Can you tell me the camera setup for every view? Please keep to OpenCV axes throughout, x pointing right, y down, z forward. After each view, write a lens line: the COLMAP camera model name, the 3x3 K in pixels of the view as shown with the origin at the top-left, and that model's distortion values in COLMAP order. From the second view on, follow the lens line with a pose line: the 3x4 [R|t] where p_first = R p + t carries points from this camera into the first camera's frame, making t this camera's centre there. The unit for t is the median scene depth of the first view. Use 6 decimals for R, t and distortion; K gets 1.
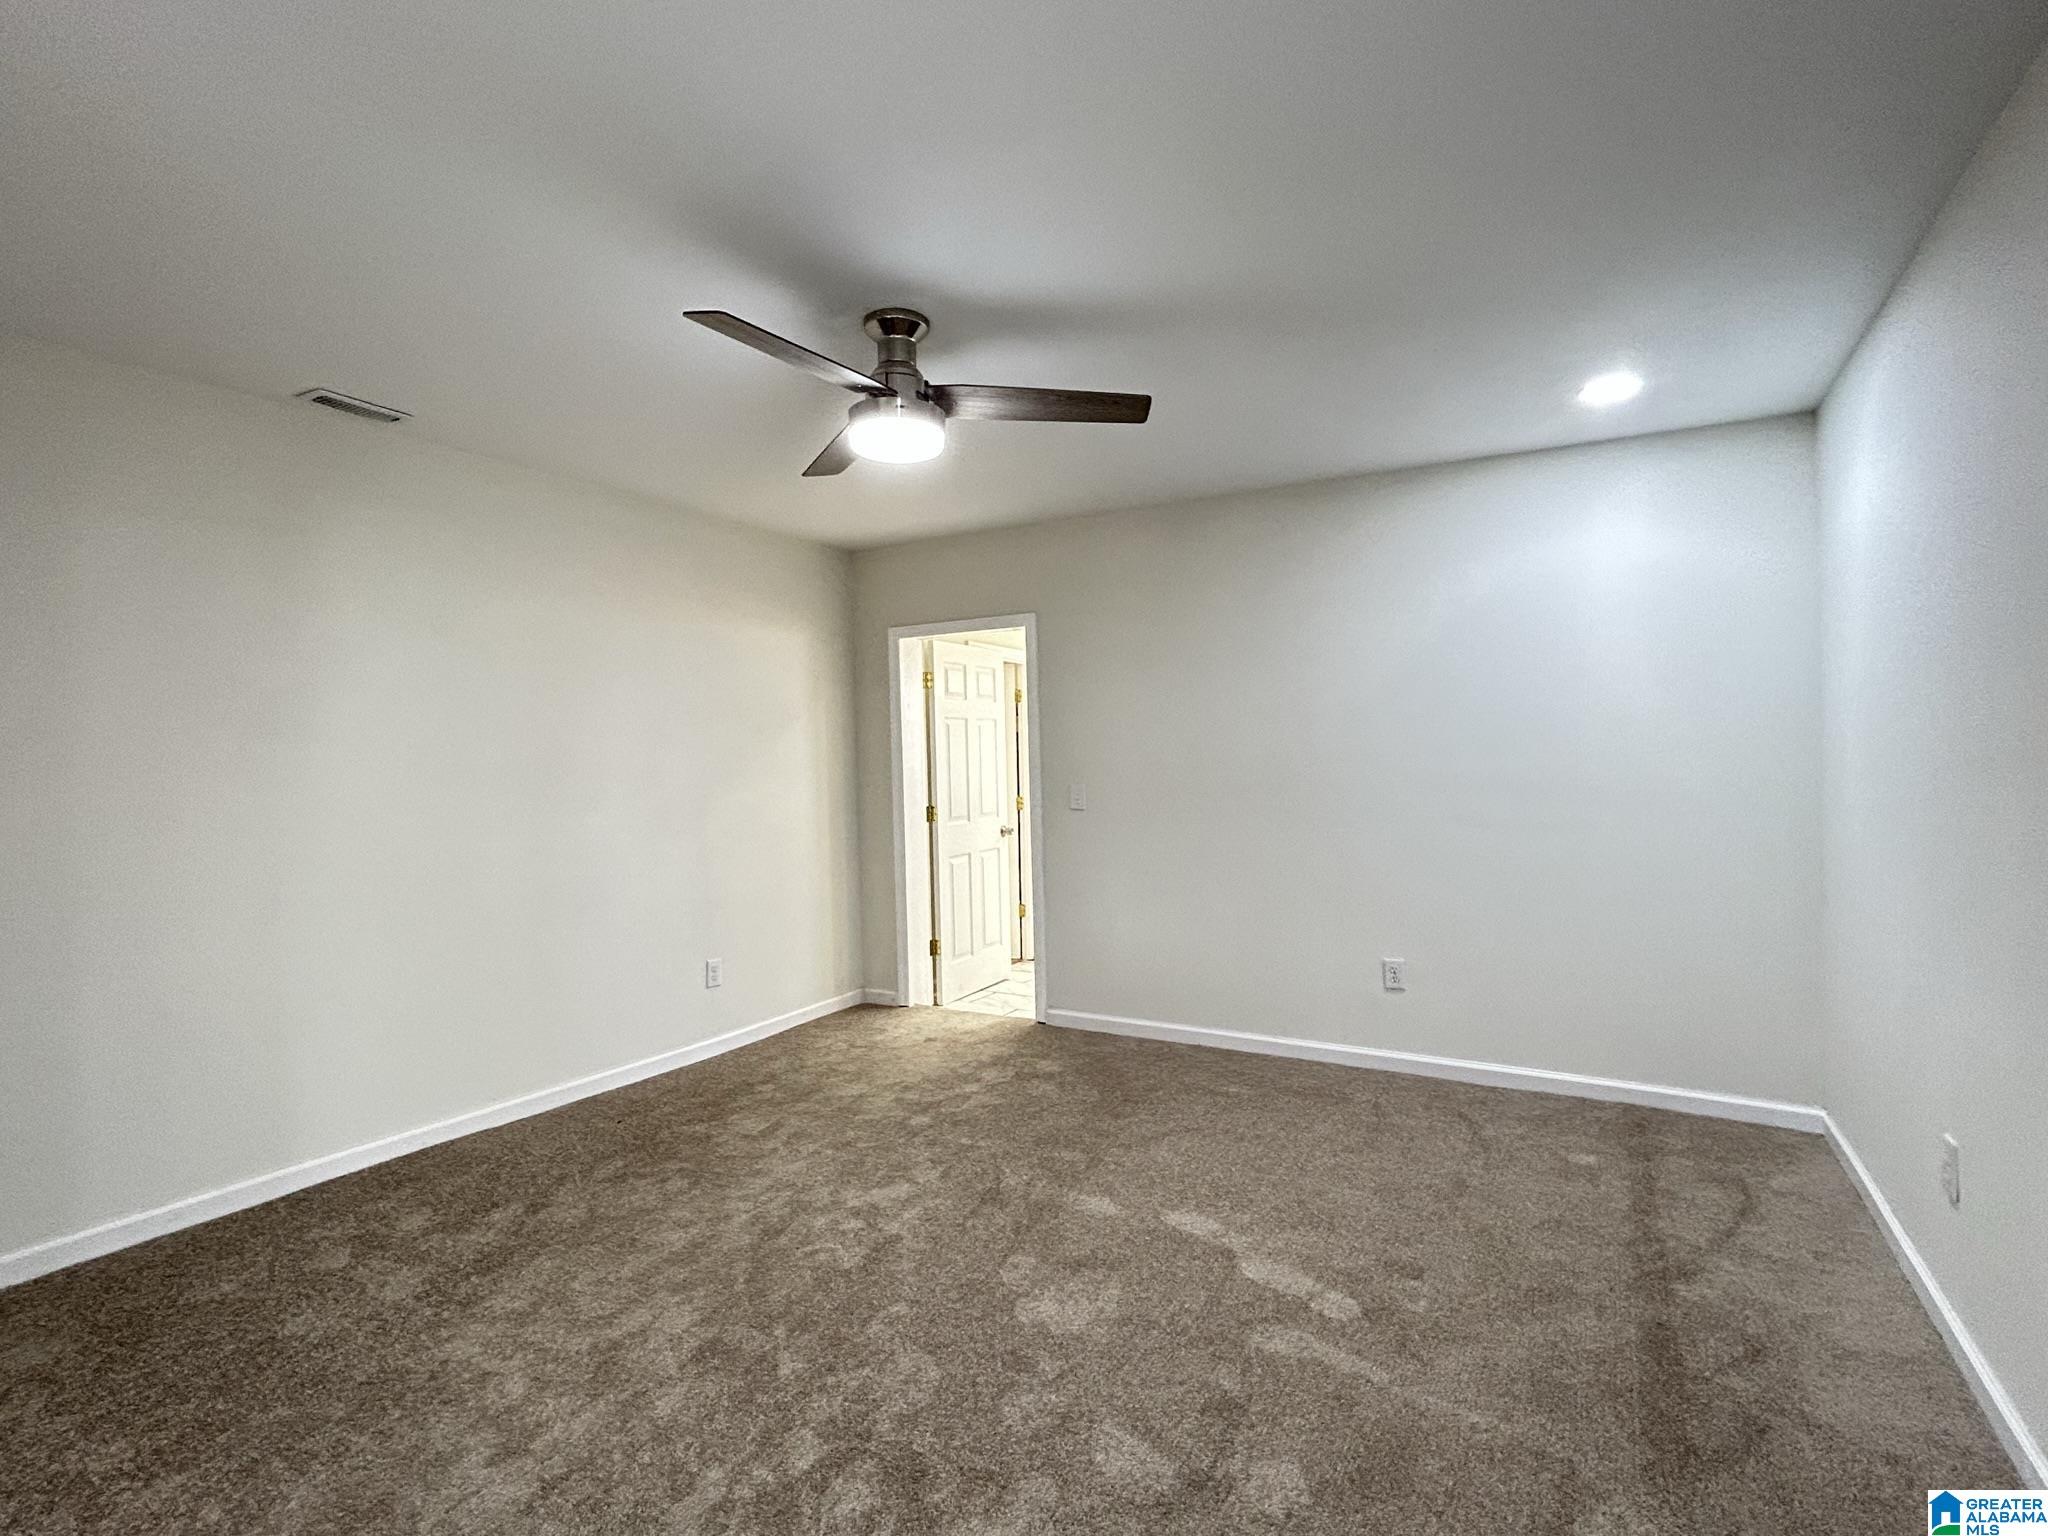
lens RADIAL K [[1005.8, 0, 1016.5], [0, 1005.8, 769.8], [0, 0, 1]] dist [-0.001038, -0.000641]
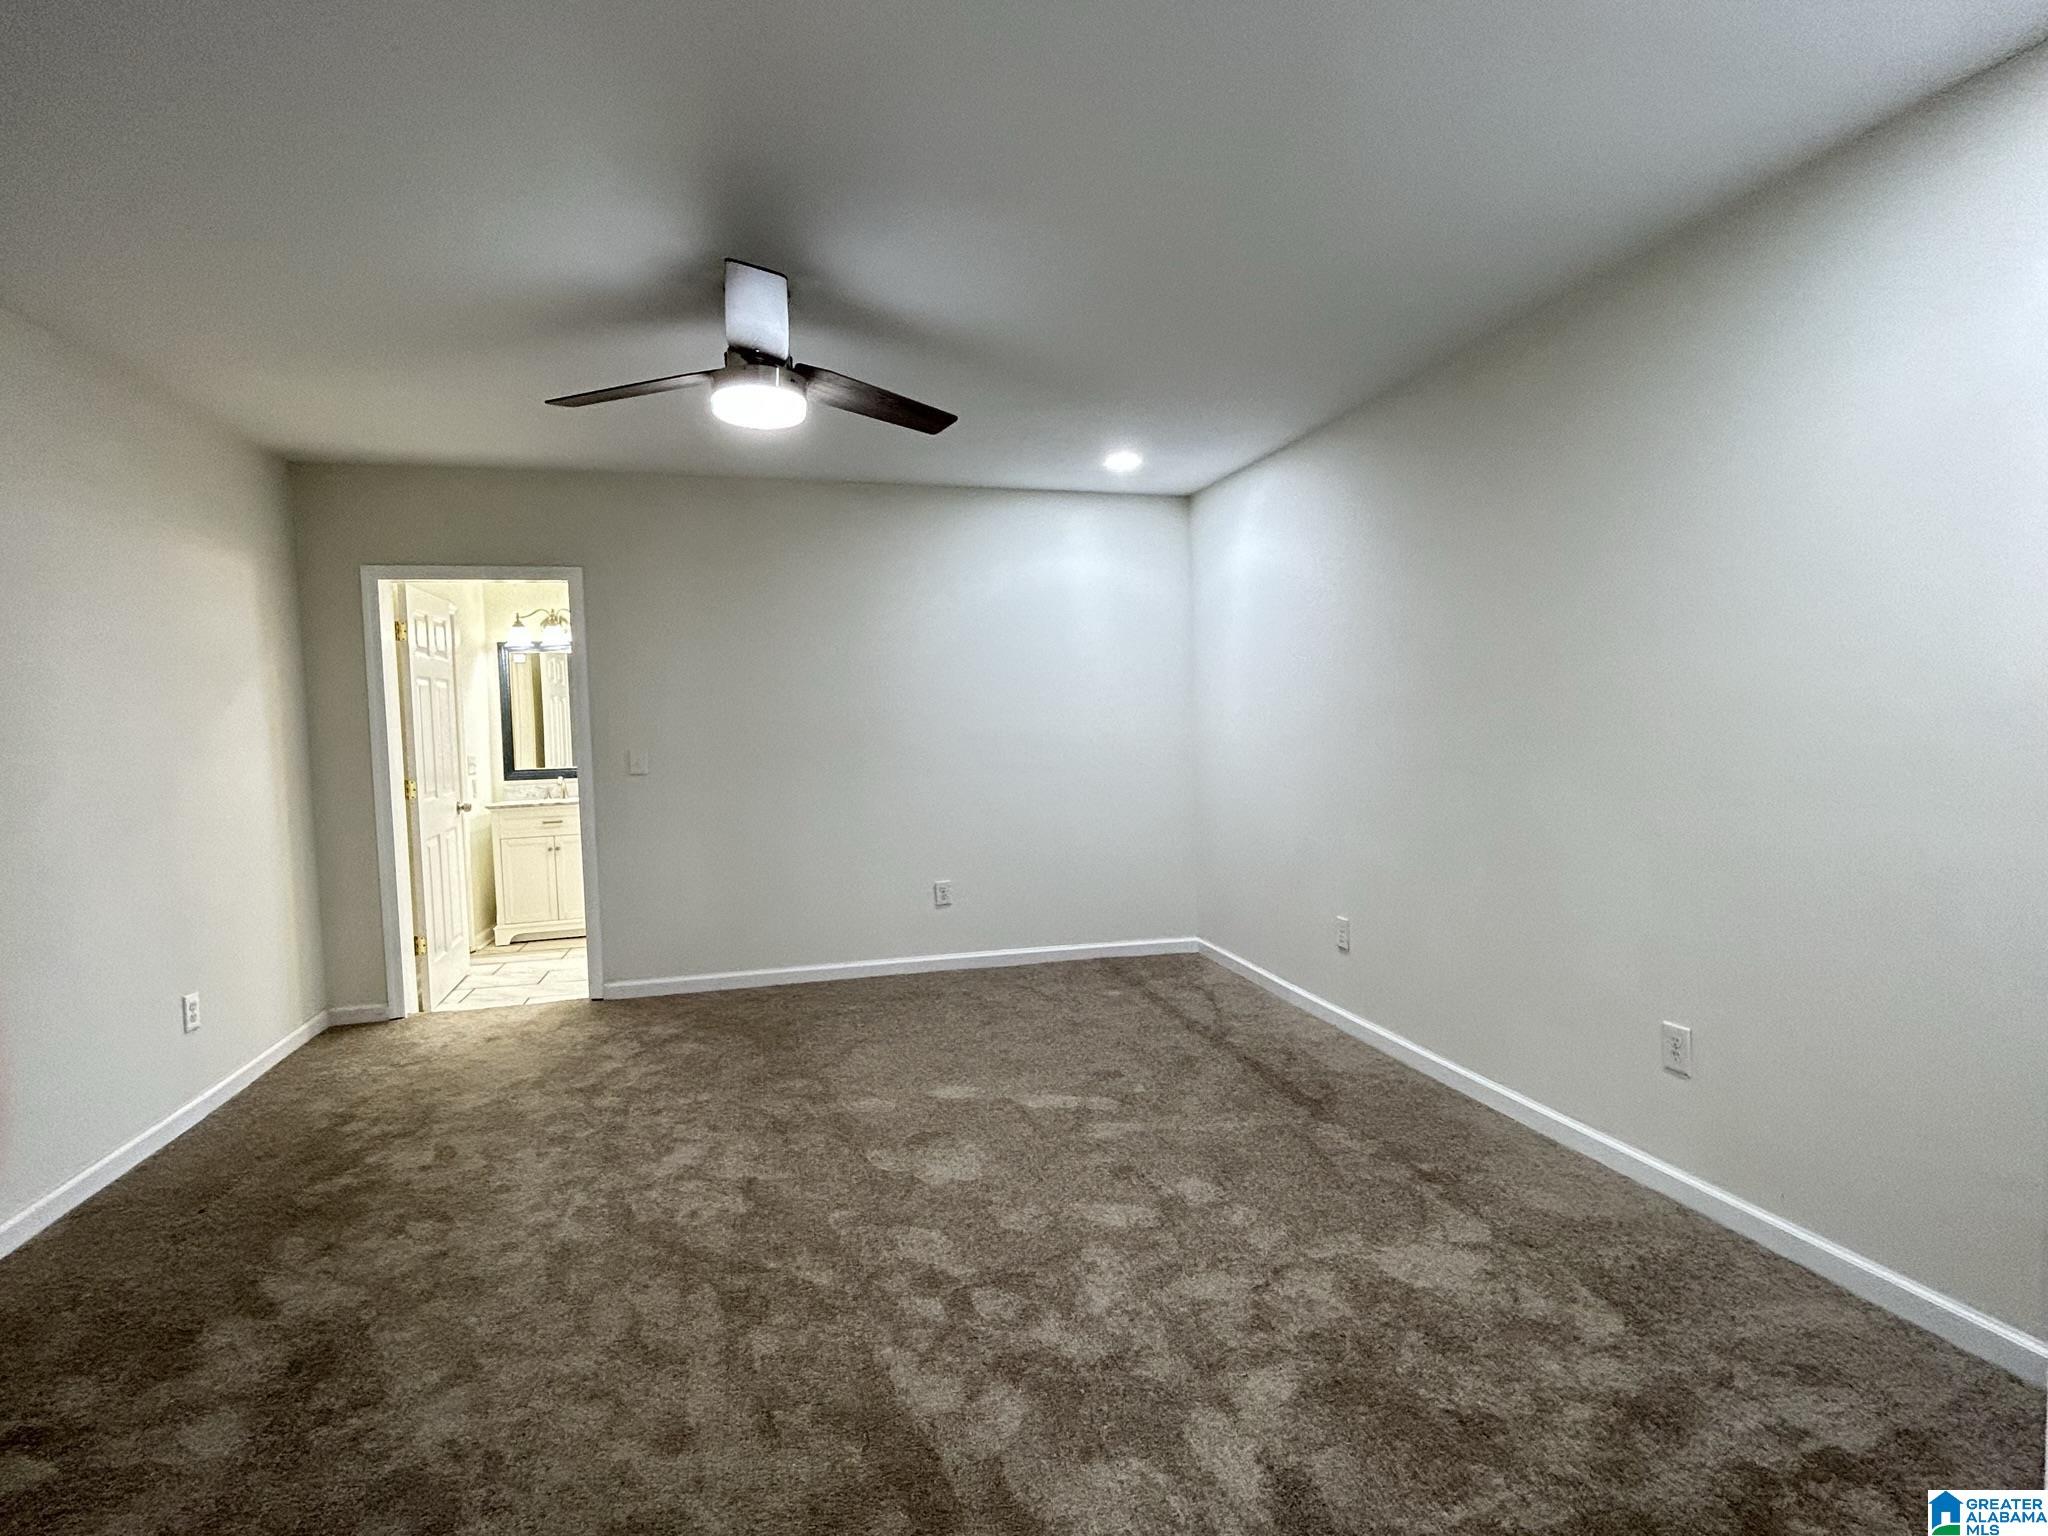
lens RADIAL K [[1005.8, 0, 1016.5], [0, 1005.8, 769.8], [0, 0, 1]] dist [-0.001038, -0.000641]
pose [[0.714082, -0.036485, 0.699110, -0.460467], [0.017322, 0.999256, 0.034456, 0.009809], [-0.699847, -0.012495, 0.714183, 0.053004]]
